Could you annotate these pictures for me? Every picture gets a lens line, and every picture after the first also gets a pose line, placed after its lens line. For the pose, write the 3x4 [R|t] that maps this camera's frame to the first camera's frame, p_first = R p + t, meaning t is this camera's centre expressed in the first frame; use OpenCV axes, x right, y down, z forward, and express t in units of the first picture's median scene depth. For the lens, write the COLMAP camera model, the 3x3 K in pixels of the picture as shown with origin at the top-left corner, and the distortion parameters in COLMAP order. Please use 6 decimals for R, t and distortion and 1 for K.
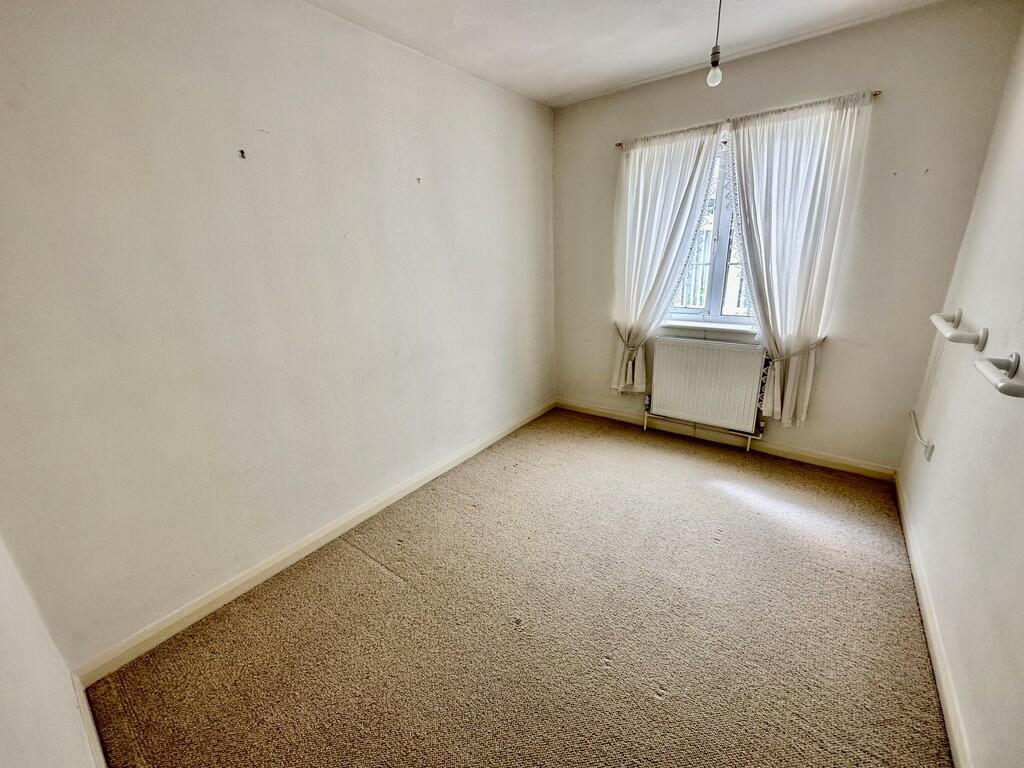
lens RADIAL K [[407.3, 0, 514.1], [0, 407.3, 386.8], [0, 0, 1]] dist [0.001497, 0.000312]
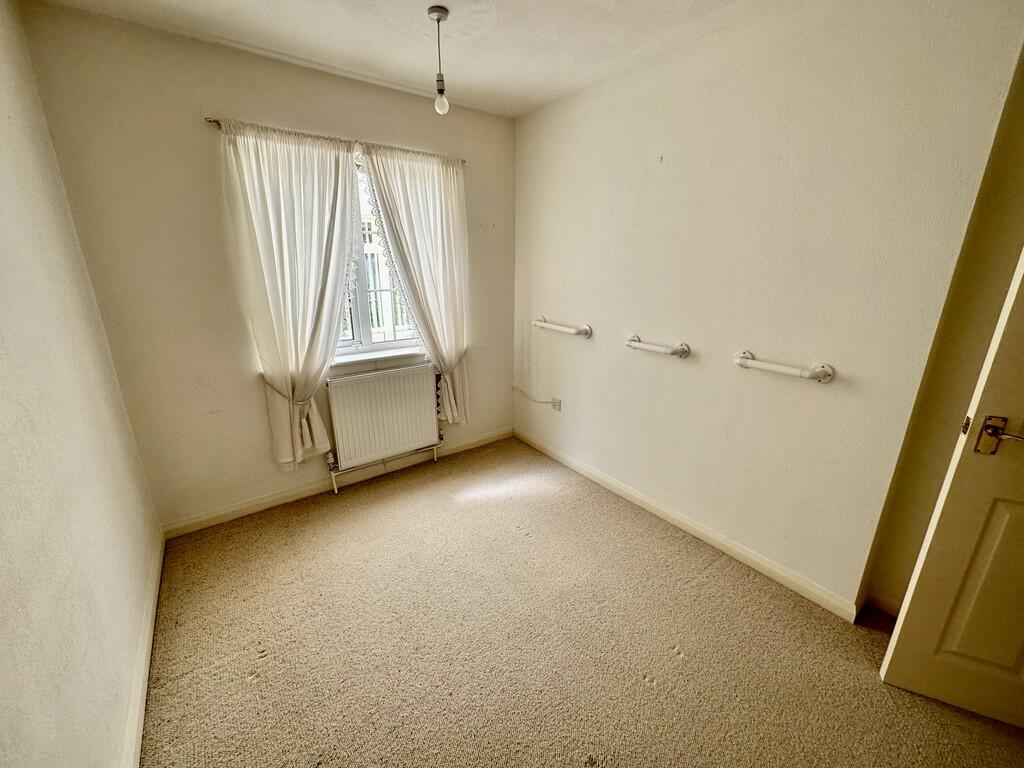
lens RADIAL K [[407.3, 0, 512.4], [0, 407.3, 385.5], [0, 0, 1]] dist [0.001497, 0.000312]
pose [[0.284955, -0.239086, 0.928245, -0.338122], [0.290521, 0.944385, 0.154059, -0.144608], [-0.913454, 0.225775, 0.338566, 0.427132]]
